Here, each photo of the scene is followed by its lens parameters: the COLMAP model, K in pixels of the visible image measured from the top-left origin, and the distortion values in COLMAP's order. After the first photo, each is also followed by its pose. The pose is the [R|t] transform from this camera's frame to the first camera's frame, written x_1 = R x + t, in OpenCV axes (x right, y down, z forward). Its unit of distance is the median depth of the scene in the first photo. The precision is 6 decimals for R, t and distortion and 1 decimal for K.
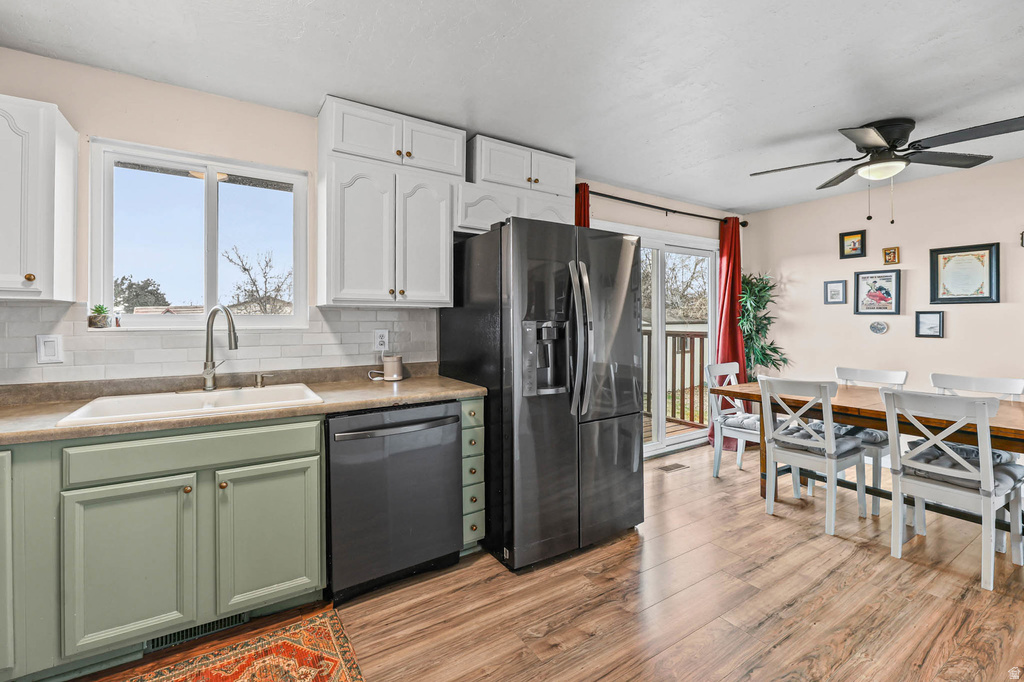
lens RADIAL K [[418.2, 0, 511.4], [0, 418.2, 321.1], [0, 0, 1]] dist [-0.002687, -0.000417]
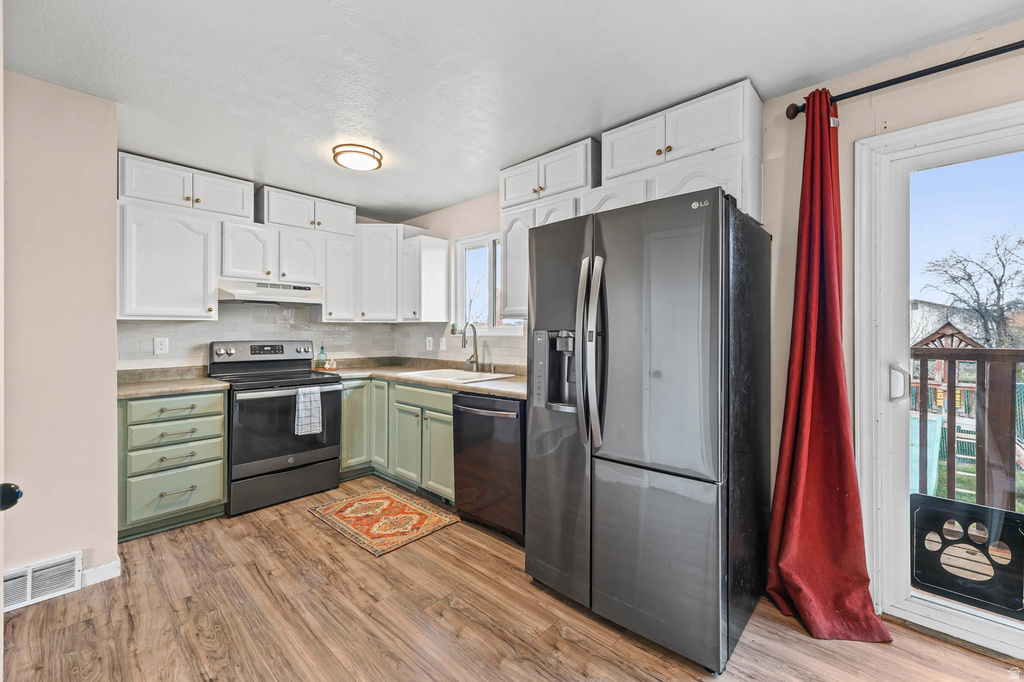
lens RADIAL K [[426.4, 0, 506.8], [0, 426.4, 330.5], [0, 0, 1]] dist [0.005636, -0.000049]
pose [[0.253390, -0.004681, -0.967353, 0.973351], [0.001957, 0.999989, -0.004326, 0.004102], [0.967362, -0.000797, 0.253396, 0.665376]]
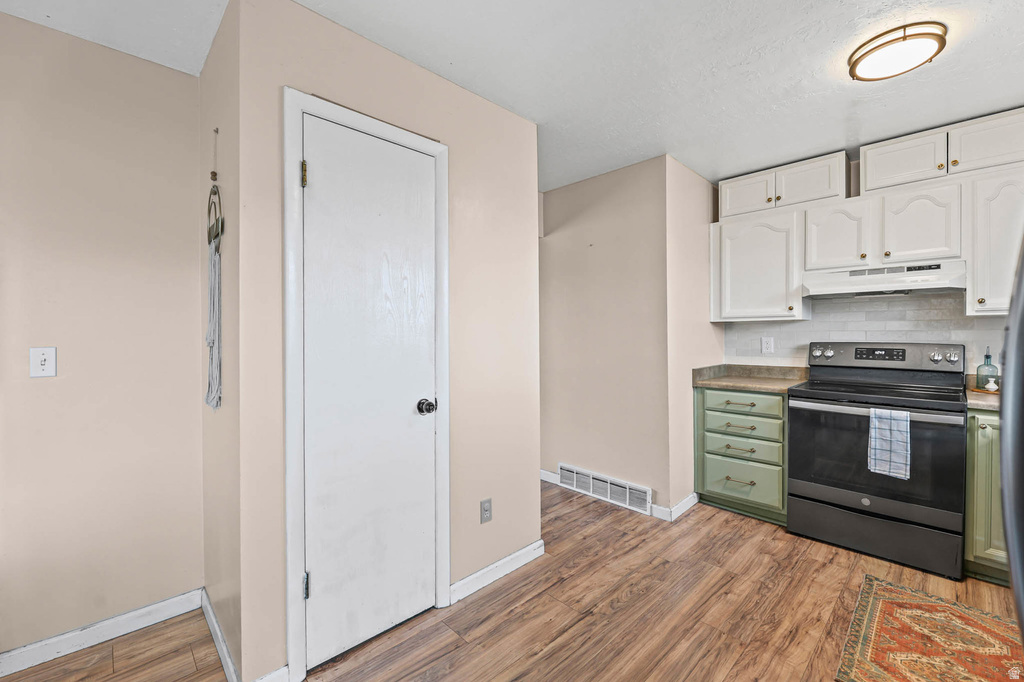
lens RADIAL K [[409.9, 0, 495.1], [0, 409.9, 335.4], [0, 0, 1]] dist [-0.010307, -0.000516]
pose [[-0.981338, 0.001891, -0.192279, 0.480419], [0.001724, 0.999998, 0.001034, 0.009785], [0.192281, 0.000683, -0.981340, 1.189419]]
